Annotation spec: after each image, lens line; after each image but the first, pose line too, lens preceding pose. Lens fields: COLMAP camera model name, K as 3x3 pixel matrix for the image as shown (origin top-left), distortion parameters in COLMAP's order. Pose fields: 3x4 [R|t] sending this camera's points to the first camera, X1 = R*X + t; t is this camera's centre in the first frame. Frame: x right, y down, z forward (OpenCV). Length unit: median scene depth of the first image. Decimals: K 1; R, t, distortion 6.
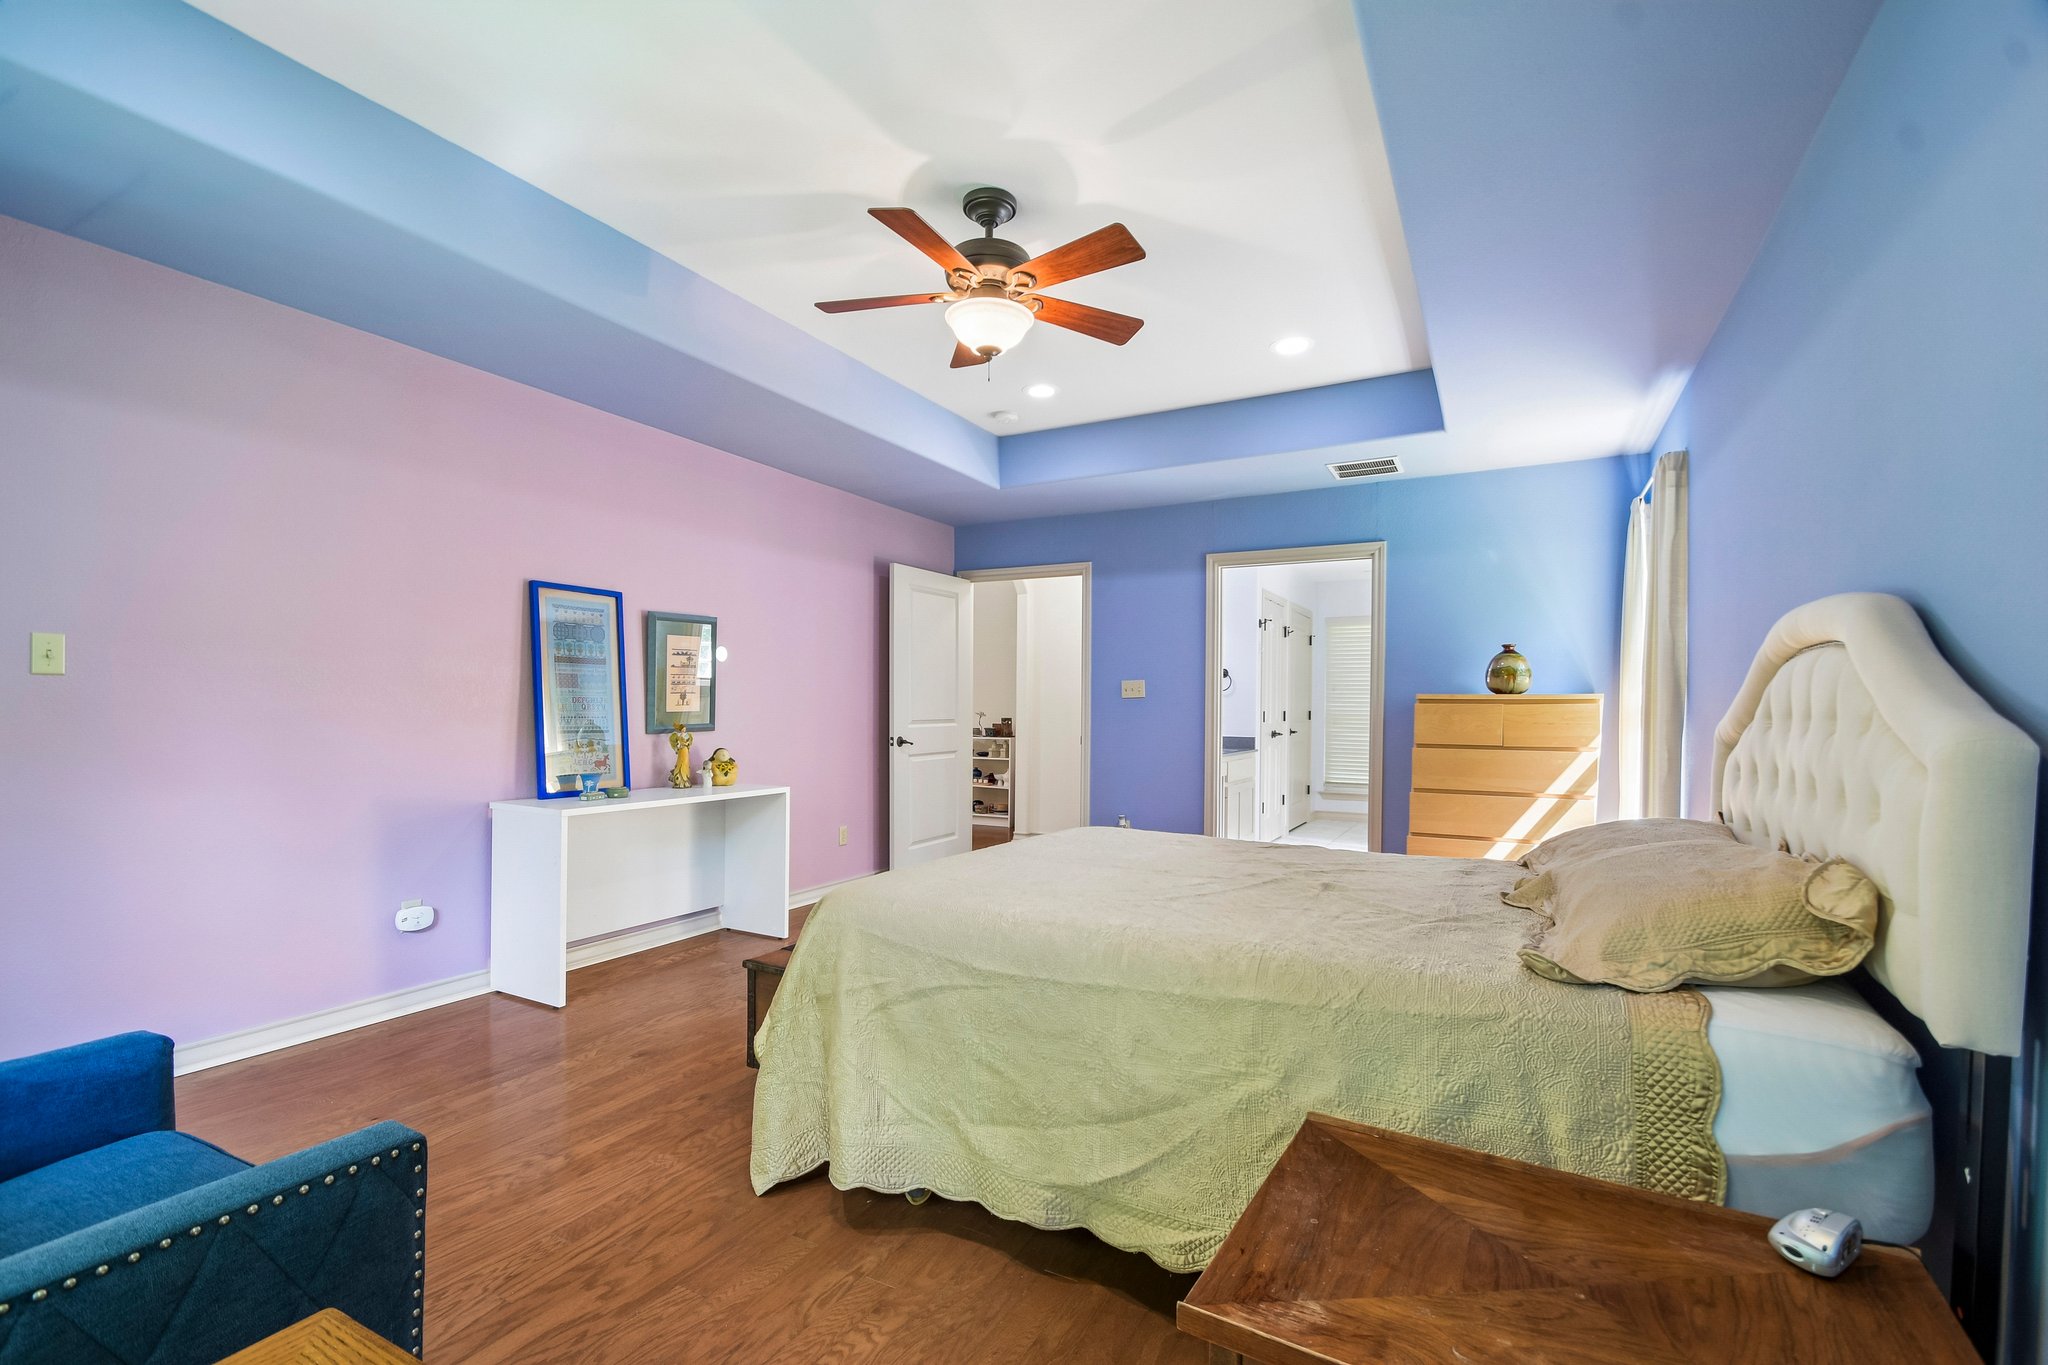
lens RADIAL K [[908.9, 0, 1021.9], [0, 908.9, 717.5], [0, 0, 1]] dist [0.010853, -0.003990]
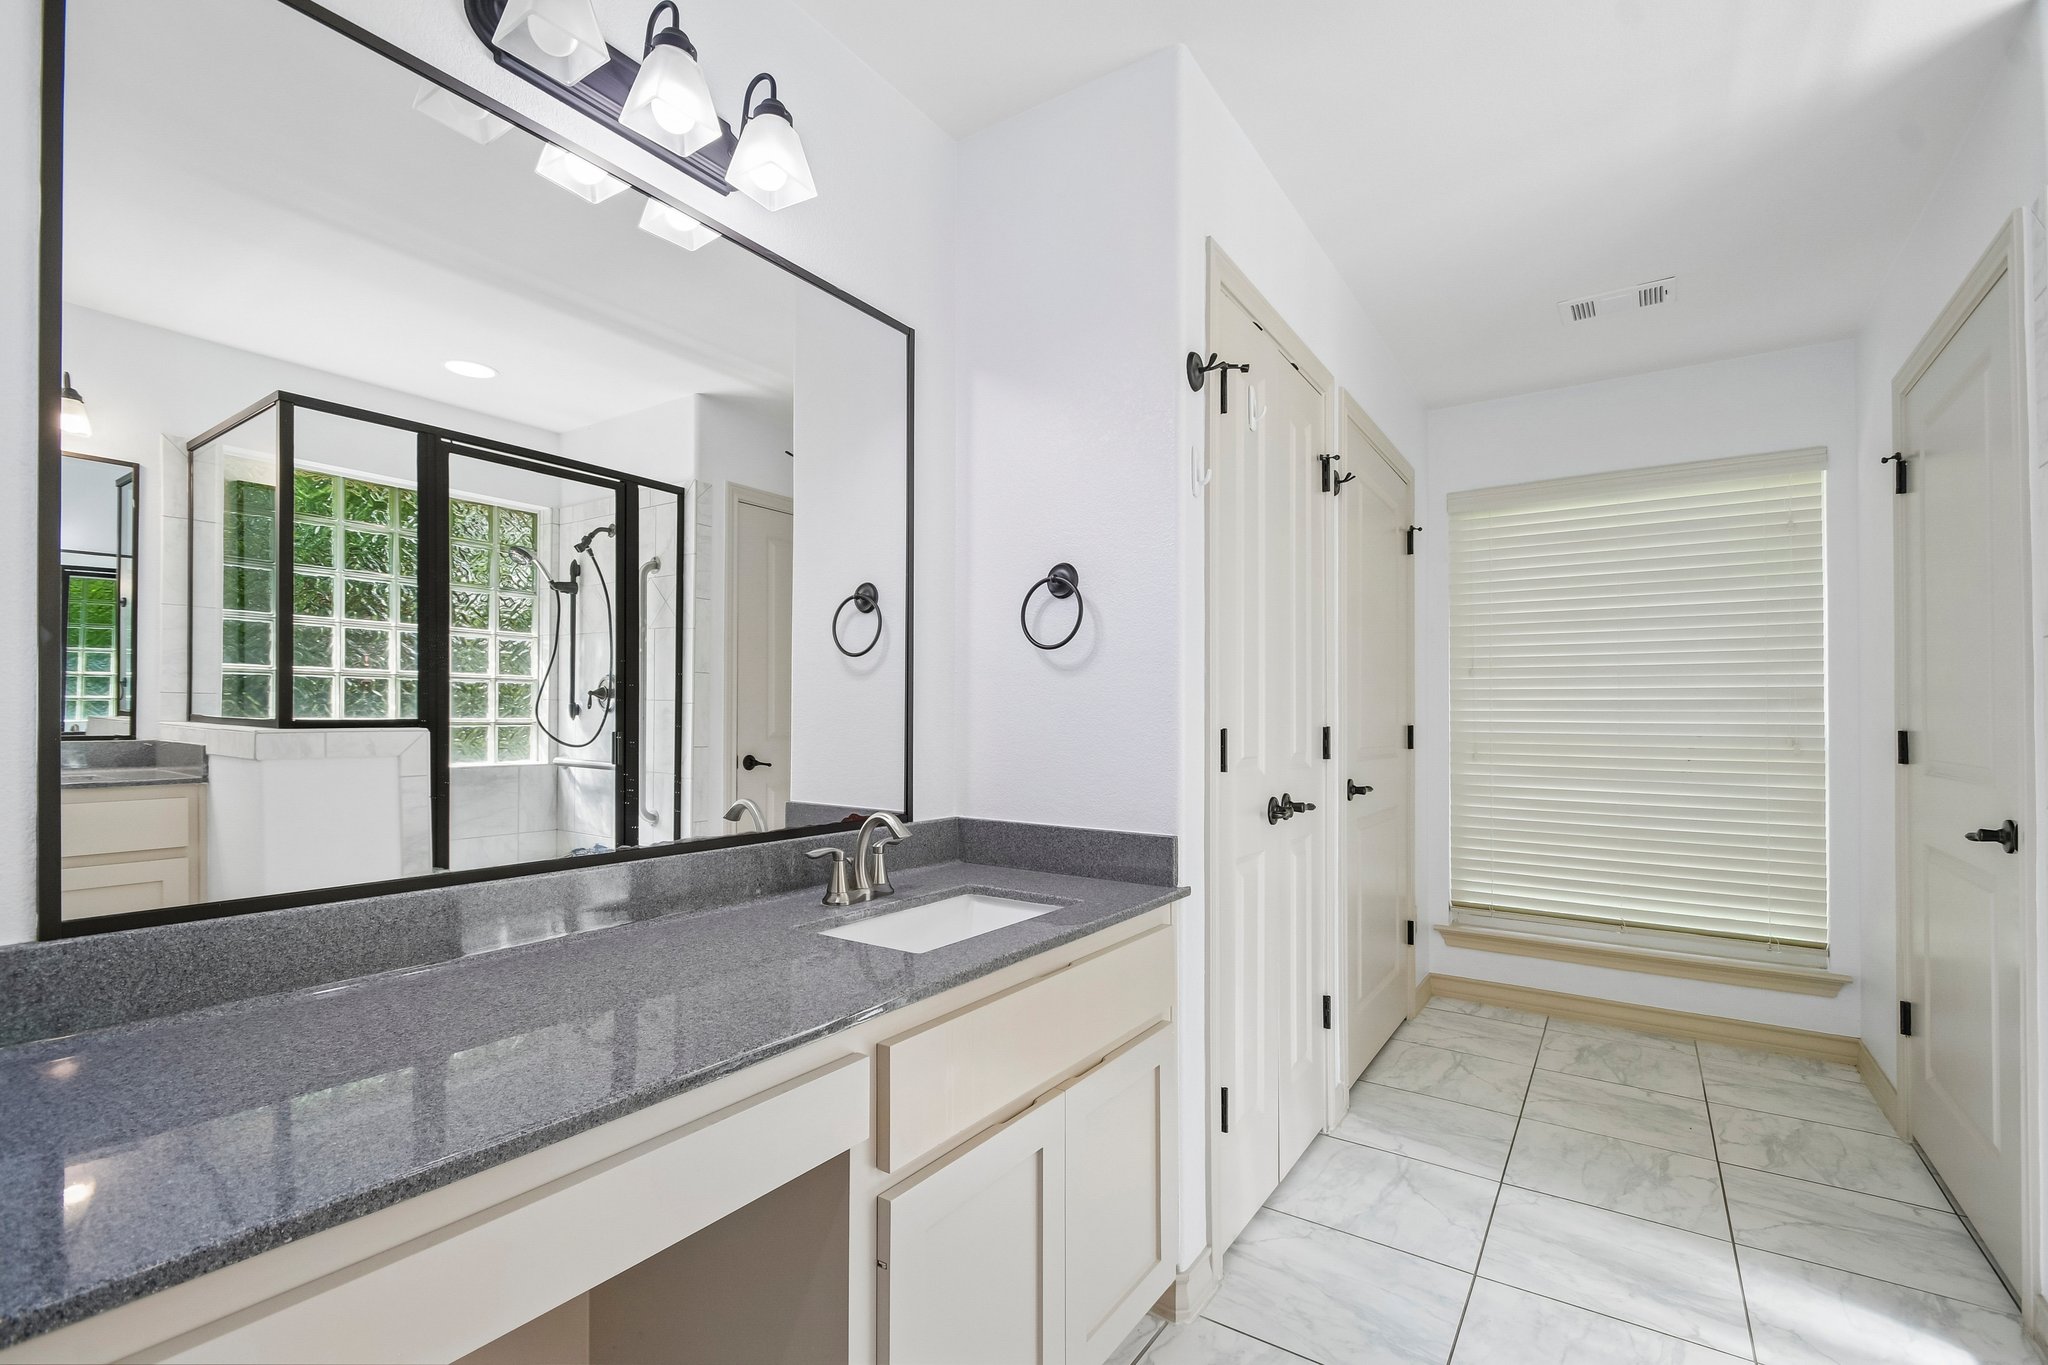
lens RADIAL K [[908.9, 0, 1021.9], [0, 908.9, 717.5], [0, 0, 1]] dist [0.010853, -0.003990]
pose [[0.995441, -0.008442, -0.095007, 0.225464], [0.007053, 0.999863, -0.014944, -0.006334], [0.095120, 0.014205, 0.995364, 0.714806]]
